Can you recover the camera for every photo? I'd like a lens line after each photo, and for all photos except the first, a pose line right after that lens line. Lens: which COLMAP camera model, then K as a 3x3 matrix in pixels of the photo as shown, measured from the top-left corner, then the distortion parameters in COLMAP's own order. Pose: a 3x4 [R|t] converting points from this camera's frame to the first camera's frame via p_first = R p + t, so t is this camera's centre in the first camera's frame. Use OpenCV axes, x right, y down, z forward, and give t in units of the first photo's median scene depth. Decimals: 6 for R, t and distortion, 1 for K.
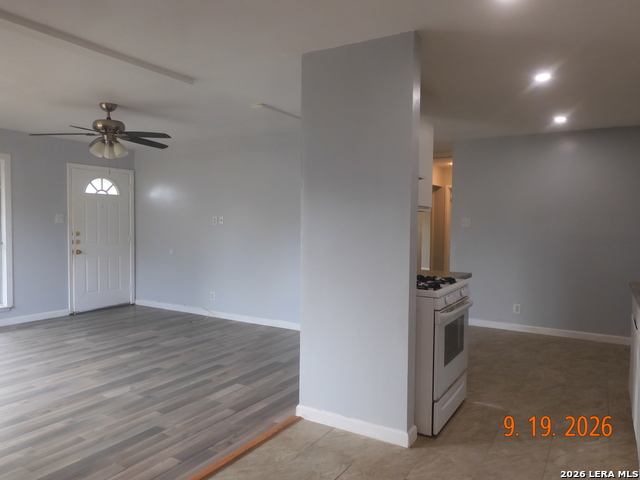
lens RADIAL K [[462.3, 0, 318.8], [0, 462.3, 240.2], [0, 0, 1]] dist [0.004061, 0.000666]
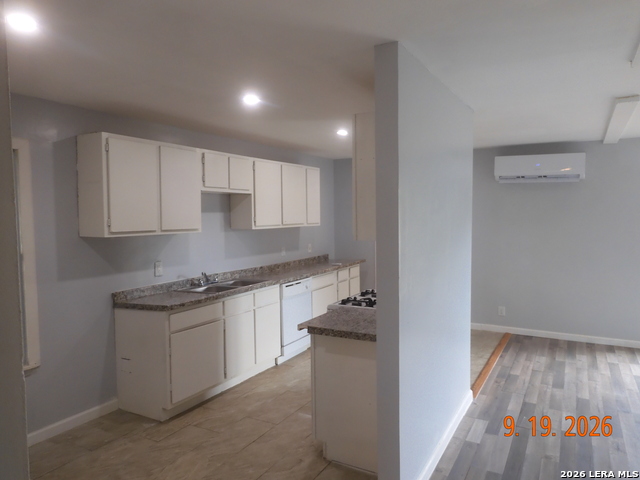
lens RADIAL K [[462.3, 0, 317.5], [0, 462.3, 240.3], [0, 0, 1]] dist [0.004061, 0.000666]
pose [[-0.999122, 0.001492, -0.041864, 0.401817], [-0.002630, 0.995161, 0.098218, -0.161541], [0.041808, 0.098242, -0.994284, 2.080474]]
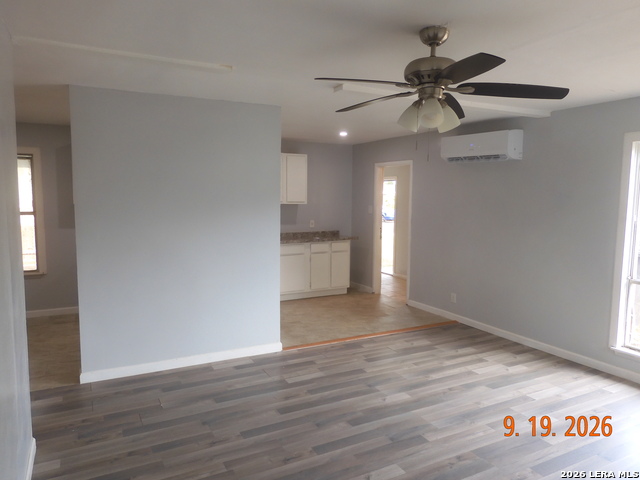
lens RADIAL K [[462.3, 0, 319.0], [0, 462.3, 240.2], [0, 0, 1]] dist [0.004061, 0.000666]
pose [[-0.863979, -0.070309, 0.498595, -0.827466], [-0.001682, 0.990601, 0.136775, -0.165548], [-0.503525, 0.117332, -0.855976, 2.065170]]
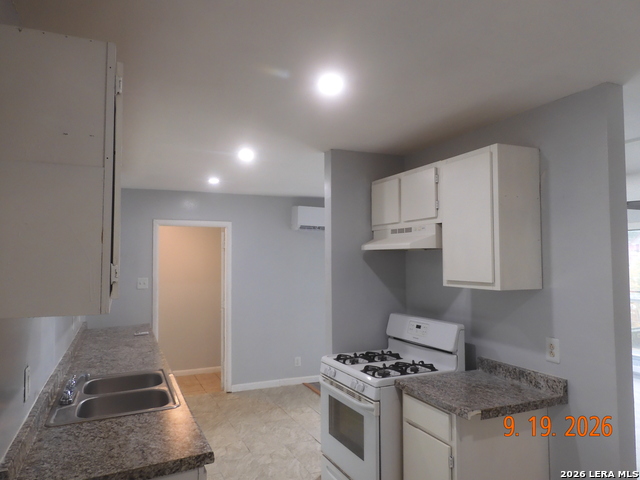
lens RADIAL K [[462.3, 0, 319.5], [0, 462.3, 239.6], [0, 0, 1]] dist [0.004061, 0.000666]
pose [[-0.564053, -0.045436, -0.824487, 1.055148], [-0.031960, 0.998938, -0.033185, -0.122926], [0.825120, 0.007632, -0.564906, 1.400320]]
